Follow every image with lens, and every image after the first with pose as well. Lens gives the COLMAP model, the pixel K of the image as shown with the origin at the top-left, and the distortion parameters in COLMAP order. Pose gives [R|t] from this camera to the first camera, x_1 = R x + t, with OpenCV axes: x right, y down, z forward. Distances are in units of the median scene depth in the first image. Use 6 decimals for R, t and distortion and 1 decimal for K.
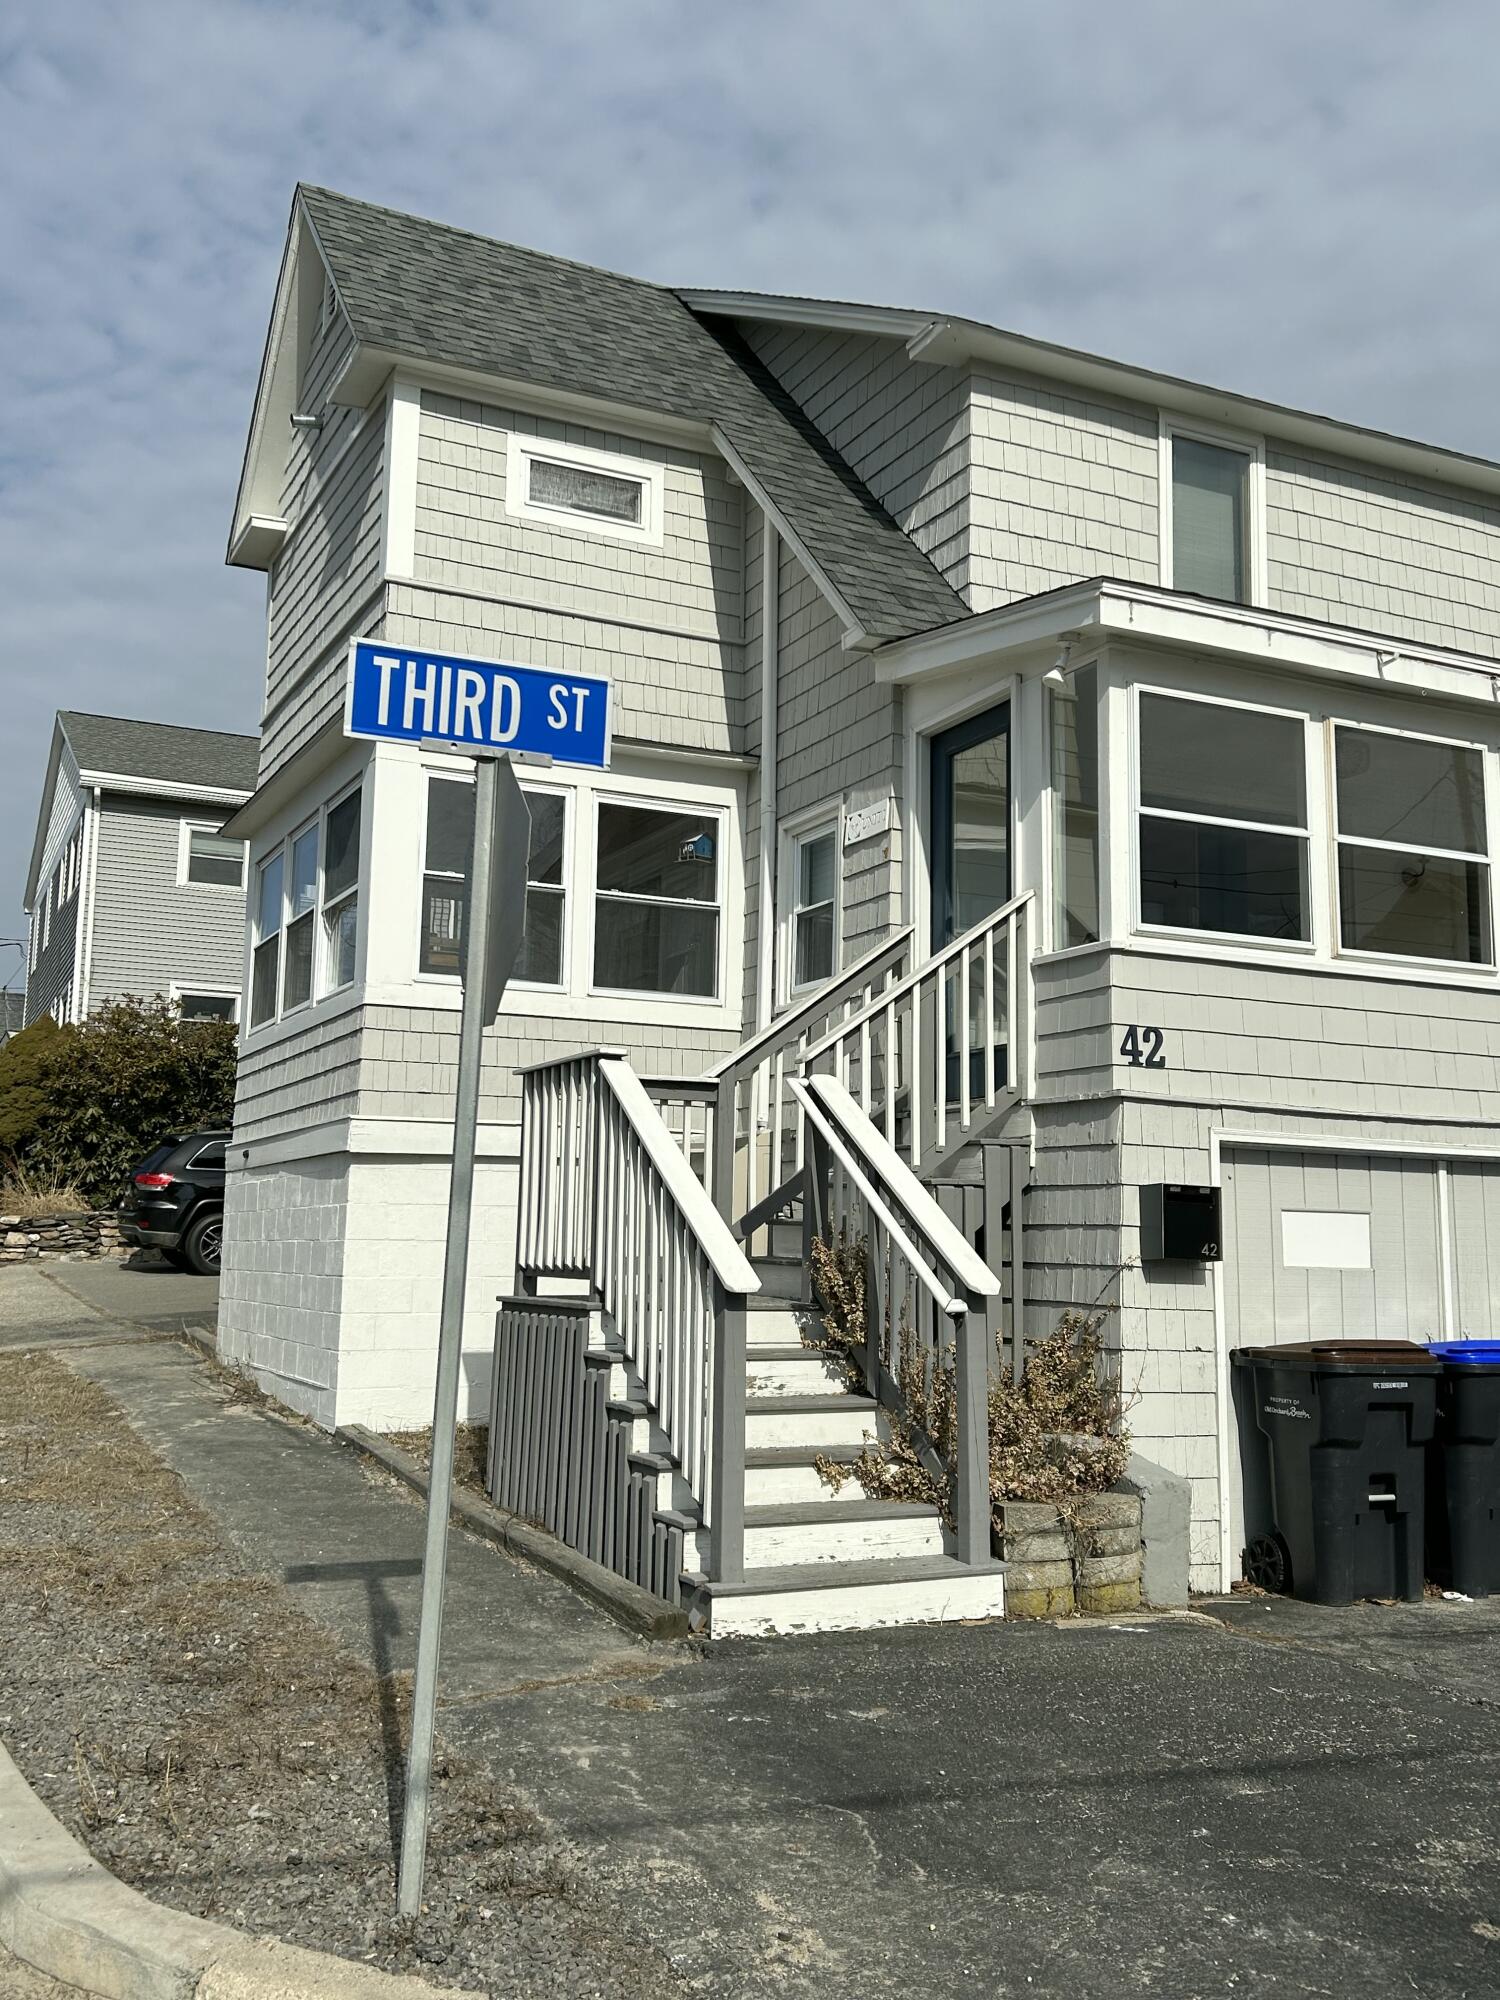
lens RADIAL K [[1776.3, 0, 750.0], [0, 1776.3, 1000.0], [0, 0, 1]] dist [0.162792, -0.402521]
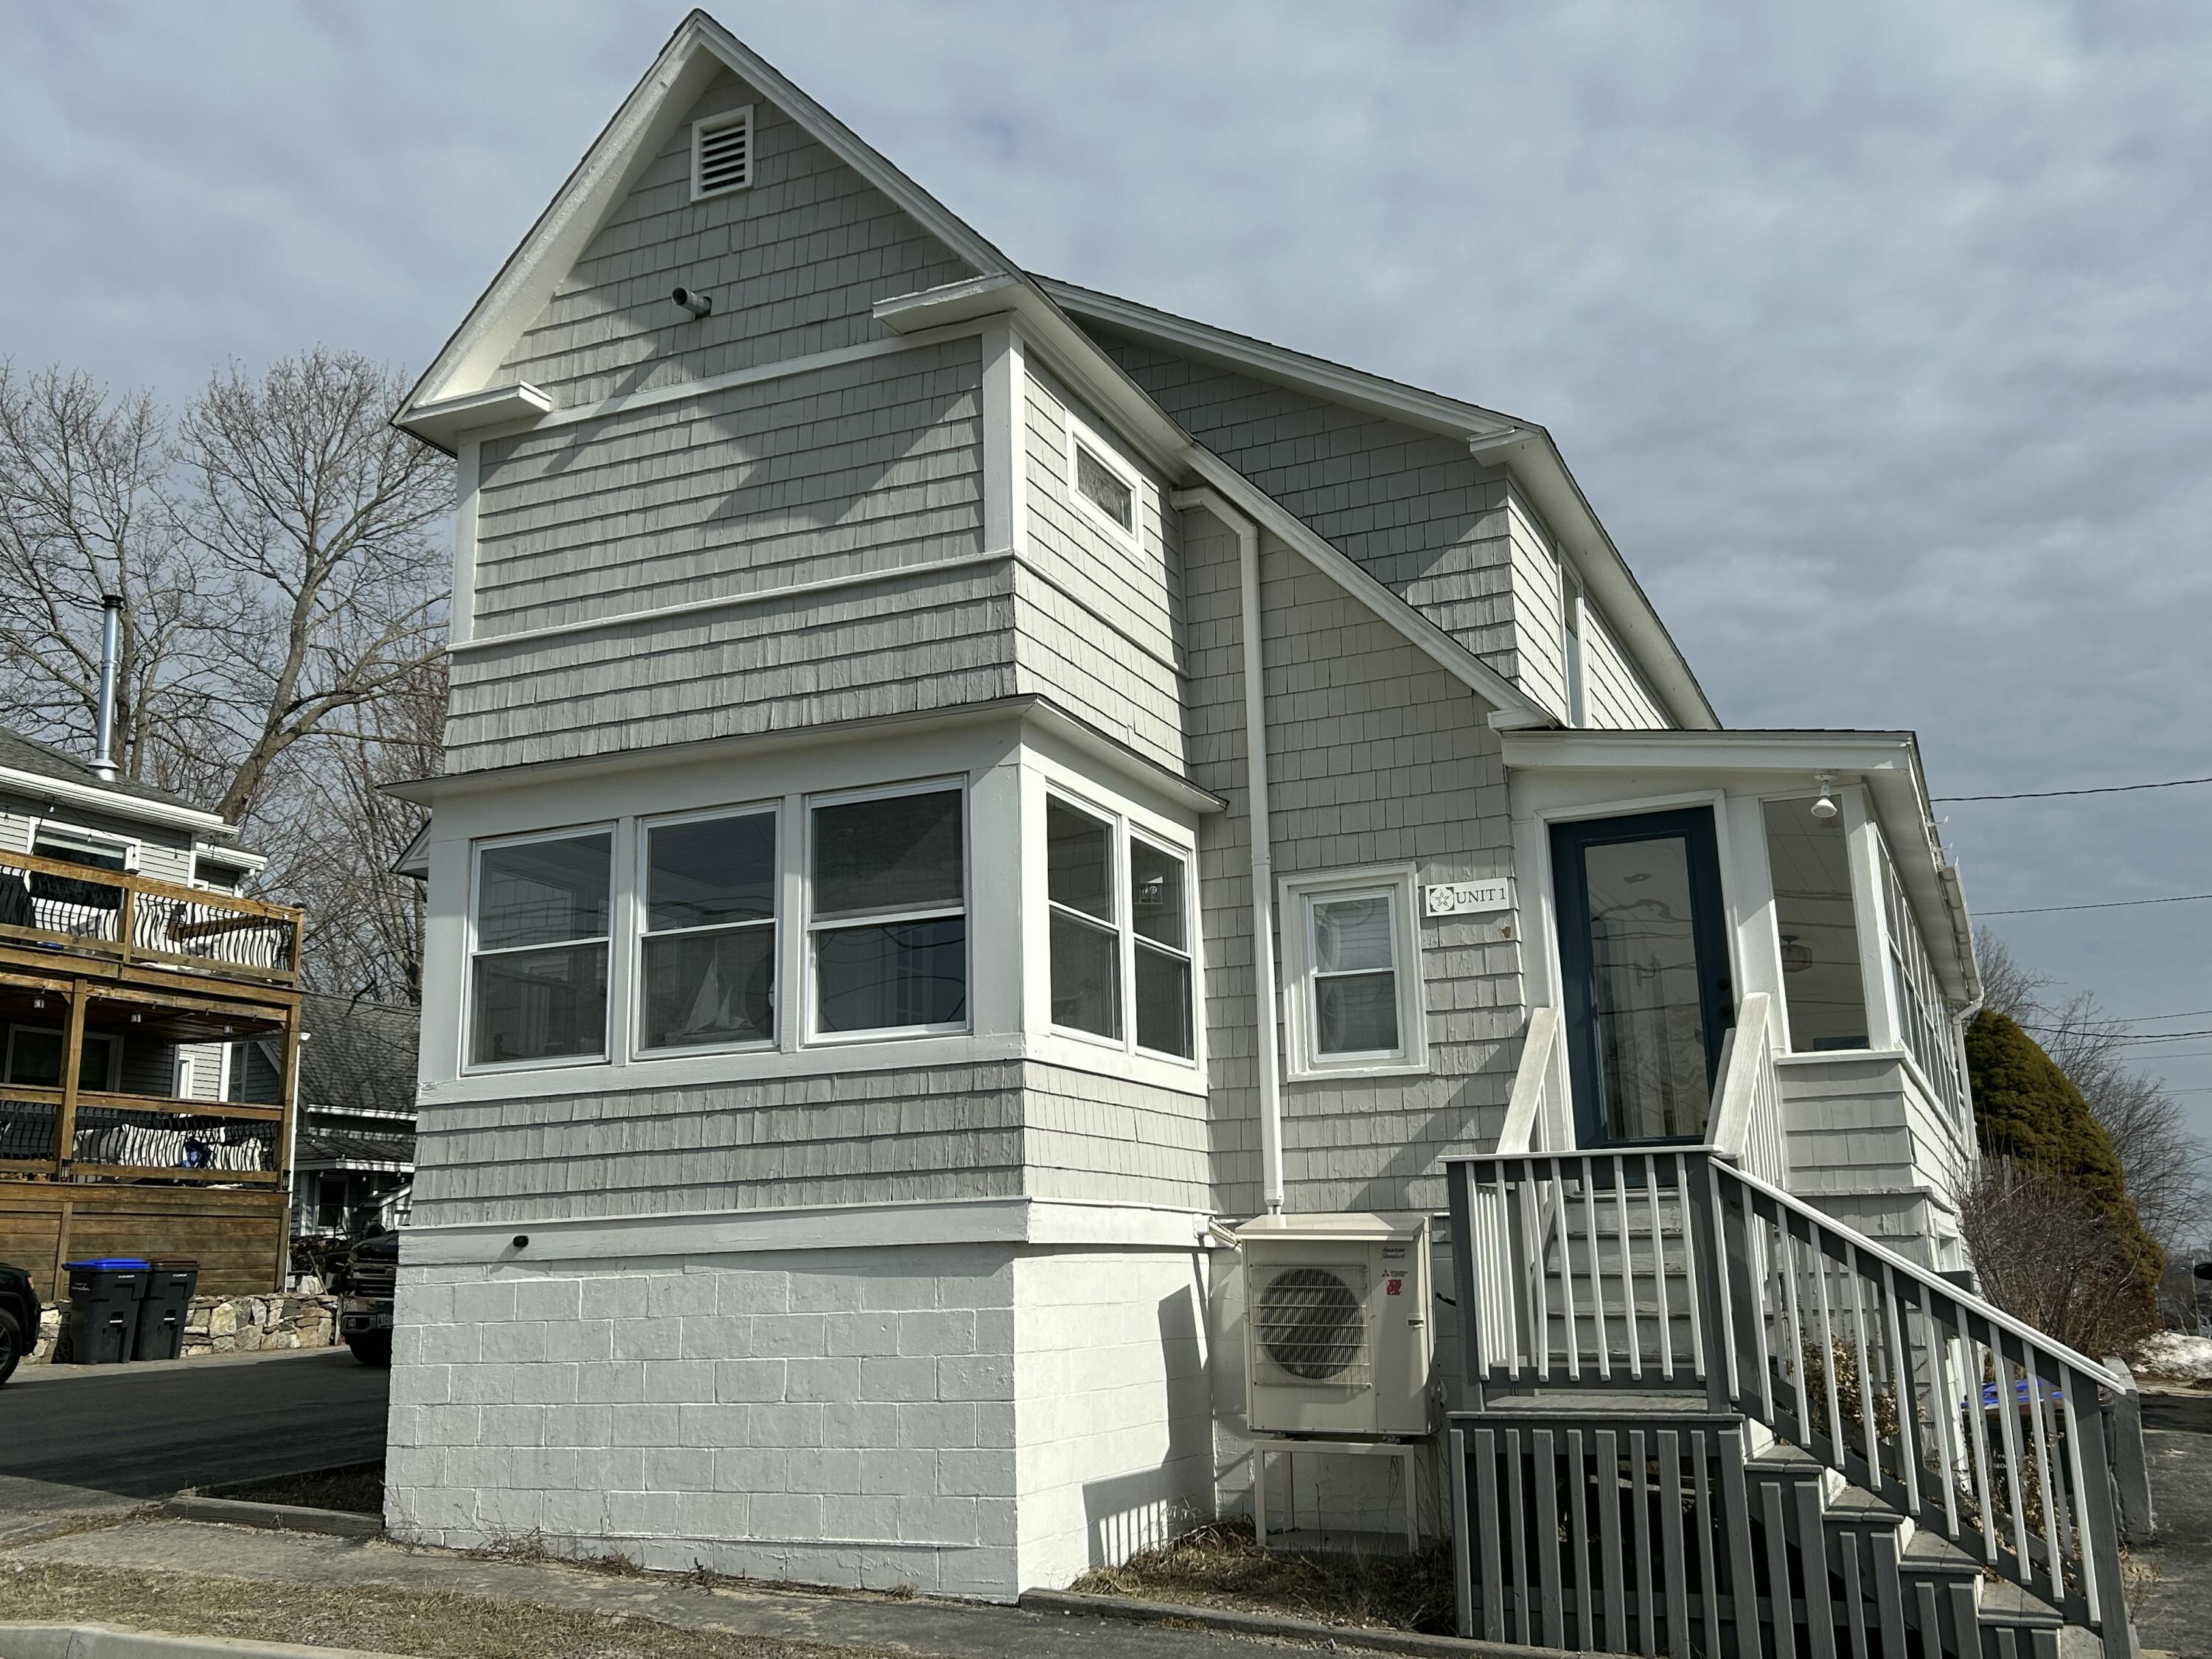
lens RADIAL K [[1964.6, 0, 1079.5], [0, 1964.6, 853.6], [0, 0, 1]] dist [0.162792, -0.402521]
pose [[0.772777, 0.103536, 0.626176, -0.800162], [-0.054615, 0.993793, -0.096919, -0.005365], [-0.632323, 0.040698, 0.773635, 0.284012]]
